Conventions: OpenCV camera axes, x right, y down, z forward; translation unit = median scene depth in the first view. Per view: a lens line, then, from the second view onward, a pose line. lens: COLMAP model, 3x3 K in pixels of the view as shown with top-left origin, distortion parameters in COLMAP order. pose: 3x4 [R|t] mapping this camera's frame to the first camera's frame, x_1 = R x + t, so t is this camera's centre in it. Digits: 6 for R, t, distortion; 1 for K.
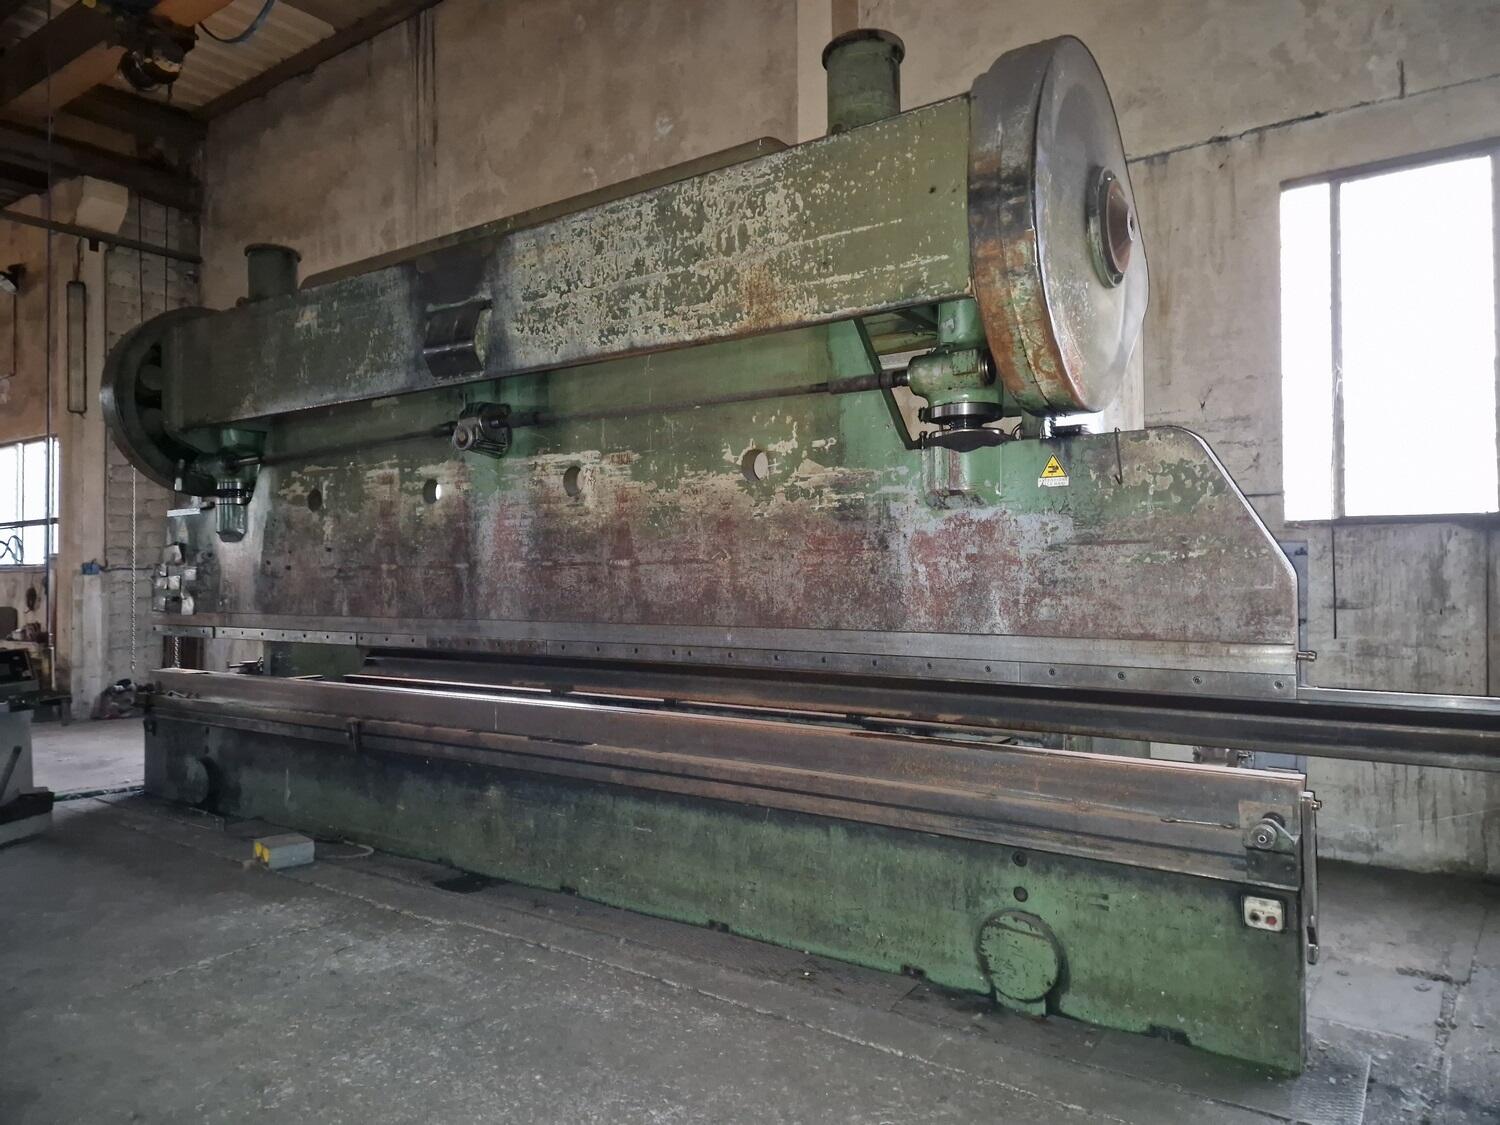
lens RADIAL K [[1005.4, 0, 743.1], [0, 1005.4, 553.0], [0, 0, 1]] dist [0.099375, -0.104880]
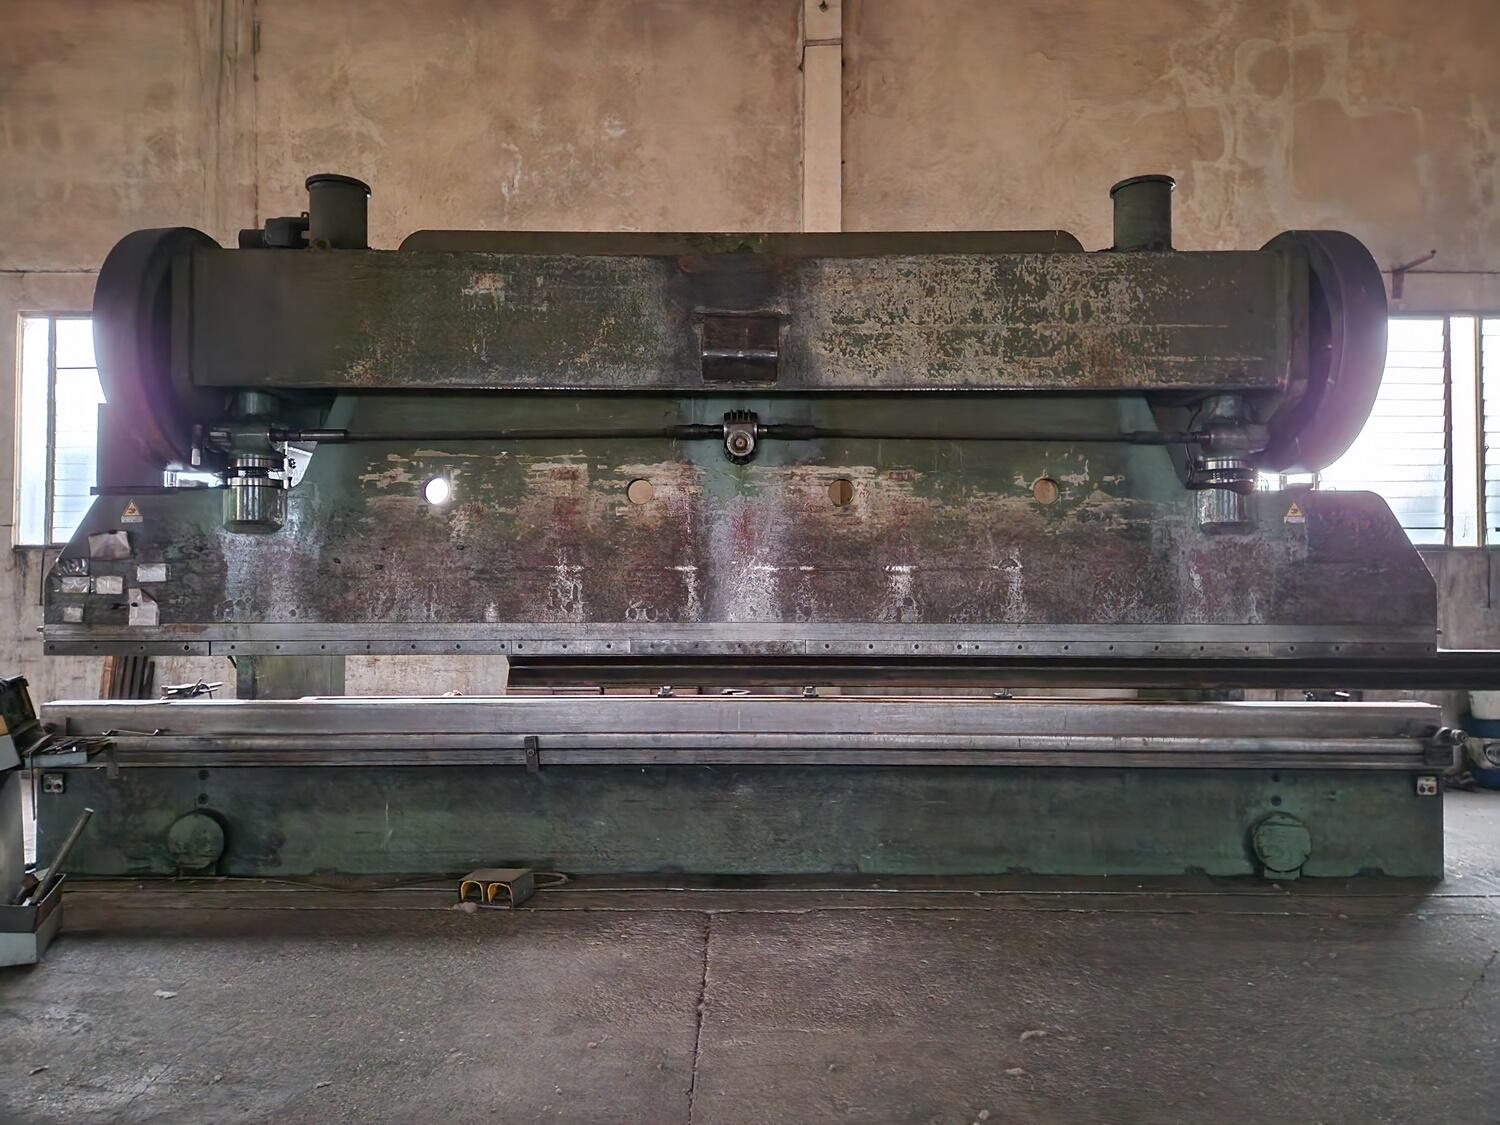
lens RADIAL K [[1005.4, 0, 743.1], [0, 1005.4, 553.0], [0, 0, 1]] dist [0.099375, -0.104880]
pose [[0.816090, 0.019342, 0.577601, -0.996210], [-0.019359, 0.999794, -0.006126, 0.002665], [-0.577600, -0.006182, 0.816296, 0.201486]]
